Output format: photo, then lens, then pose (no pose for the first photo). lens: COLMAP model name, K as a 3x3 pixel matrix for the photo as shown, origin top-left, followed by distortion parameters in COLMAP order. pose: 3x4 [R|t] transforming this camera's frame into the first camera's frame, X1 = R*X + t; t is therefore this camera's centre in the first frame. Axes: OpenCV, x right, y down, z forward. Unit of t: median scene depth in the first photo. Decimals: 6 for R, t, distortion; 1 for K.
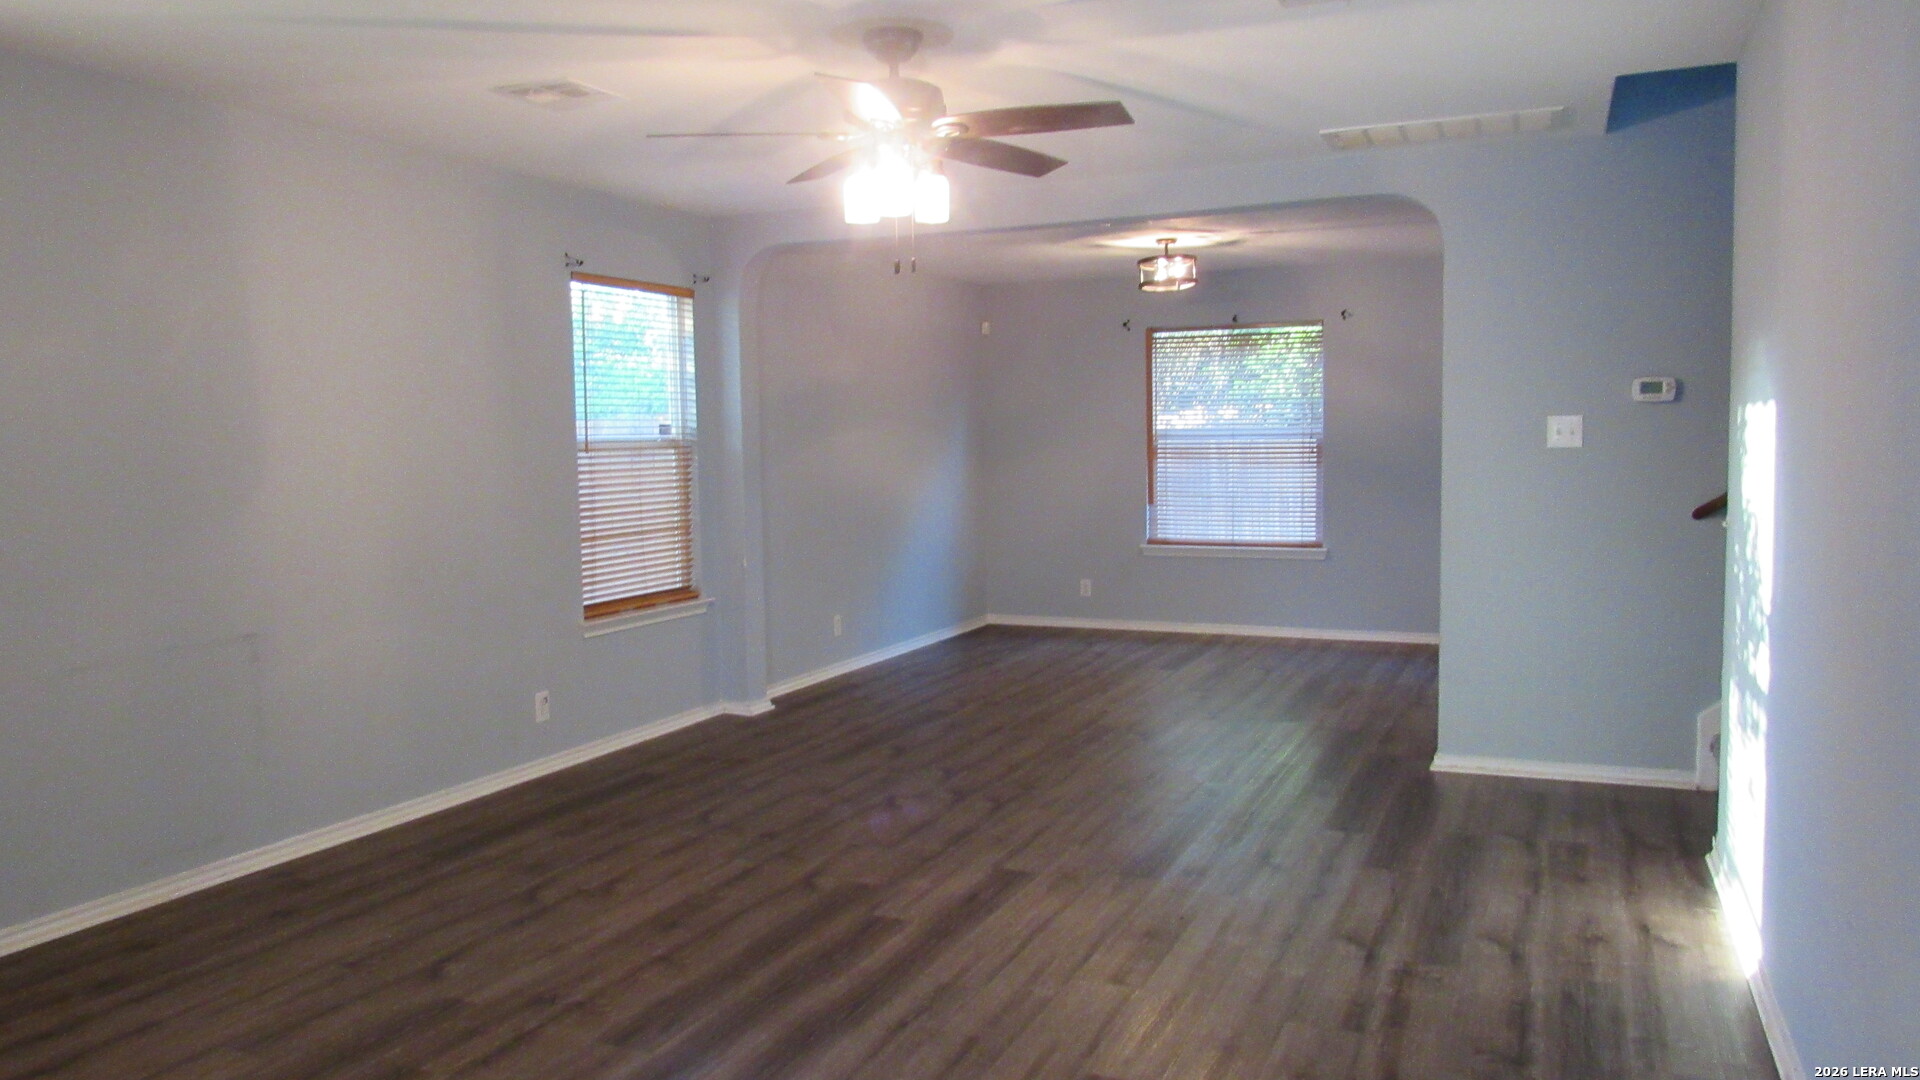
lens RADIAL K [[1384.5, 0, 951.6], [0, 1384.5, 538.7], [0, 0, 1]] dist [-0.027551, 0.016753]
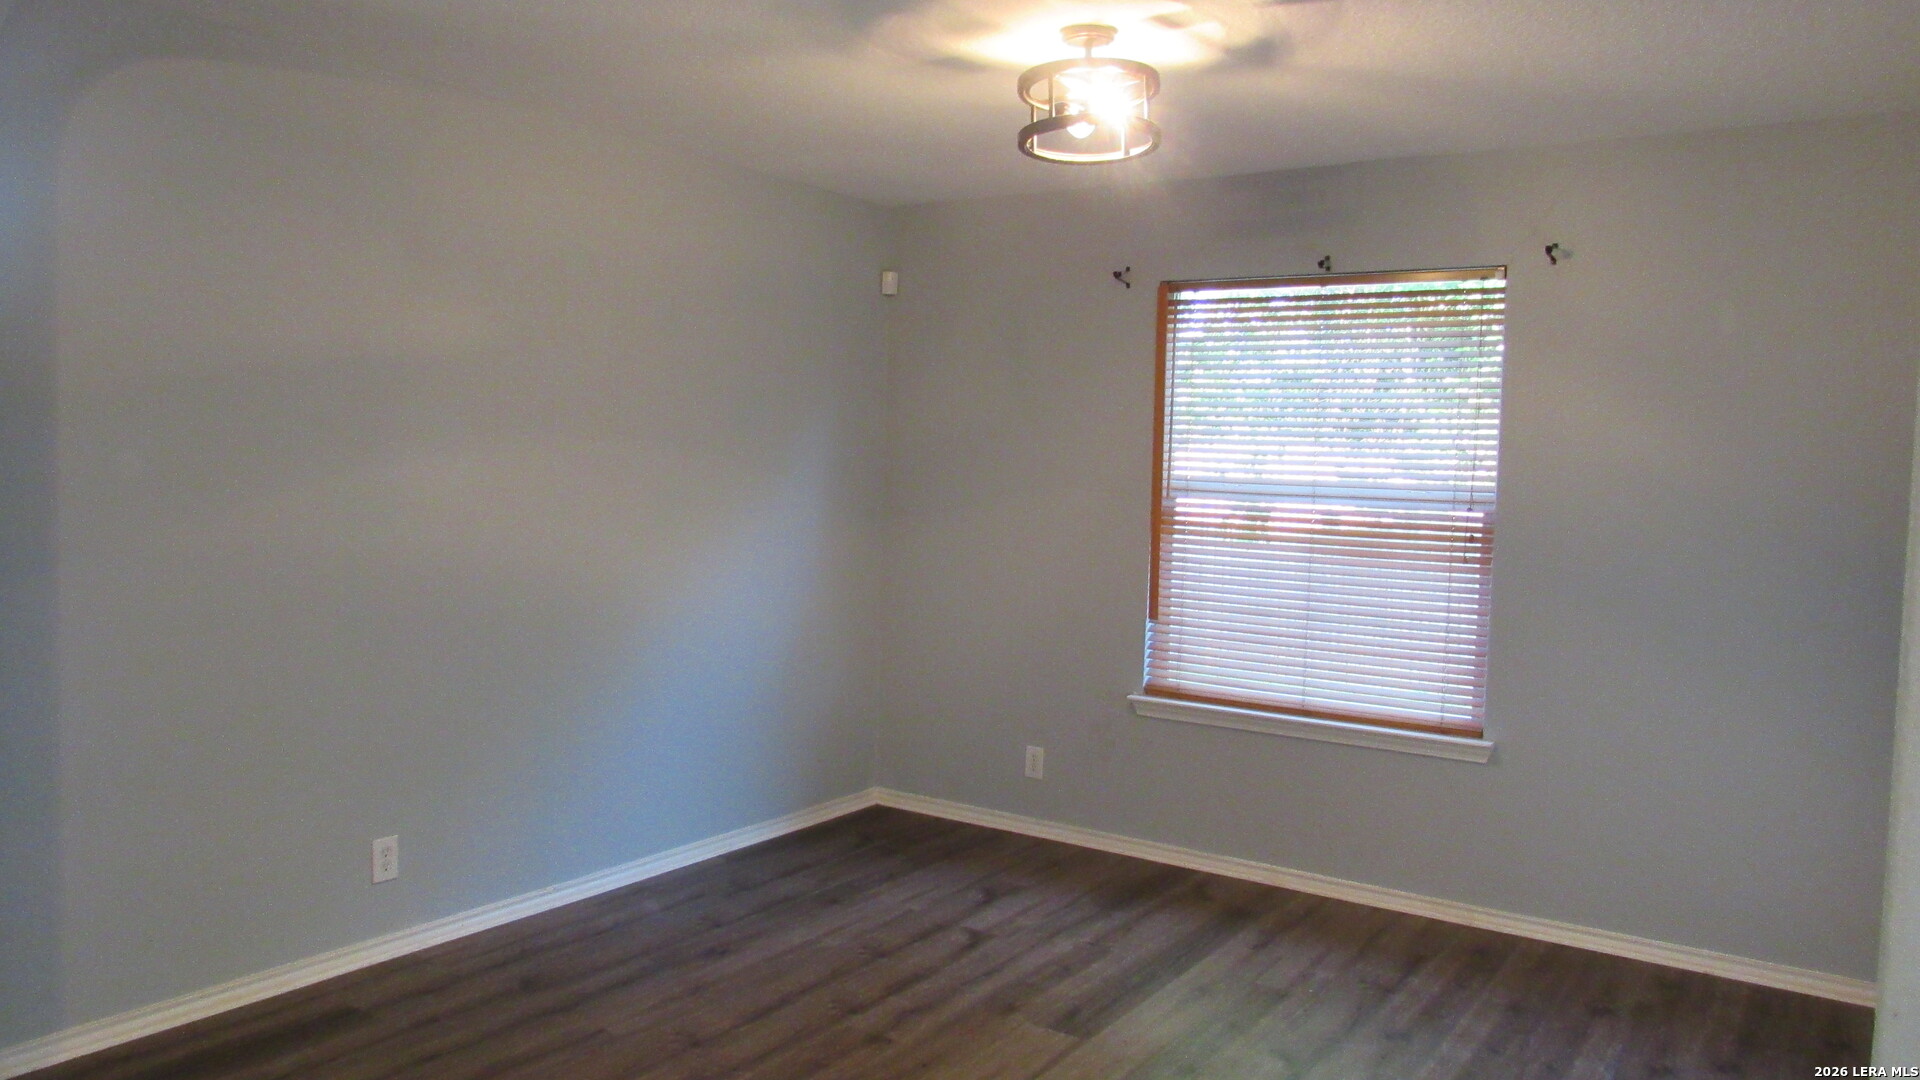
lens RADIAL K [[1384.5, 0, 951.6], [0, 1384.5, 538.7], [0, 0, 1]] dist [-0.027551, 0.016753]
pose [[0.981944, 0.051796, -0.181944, 0.168308], [-0.054373, 0.998478, -0.009197, -0.047916], [0.181190, 0.018924, 0.983266, 0.488394]]
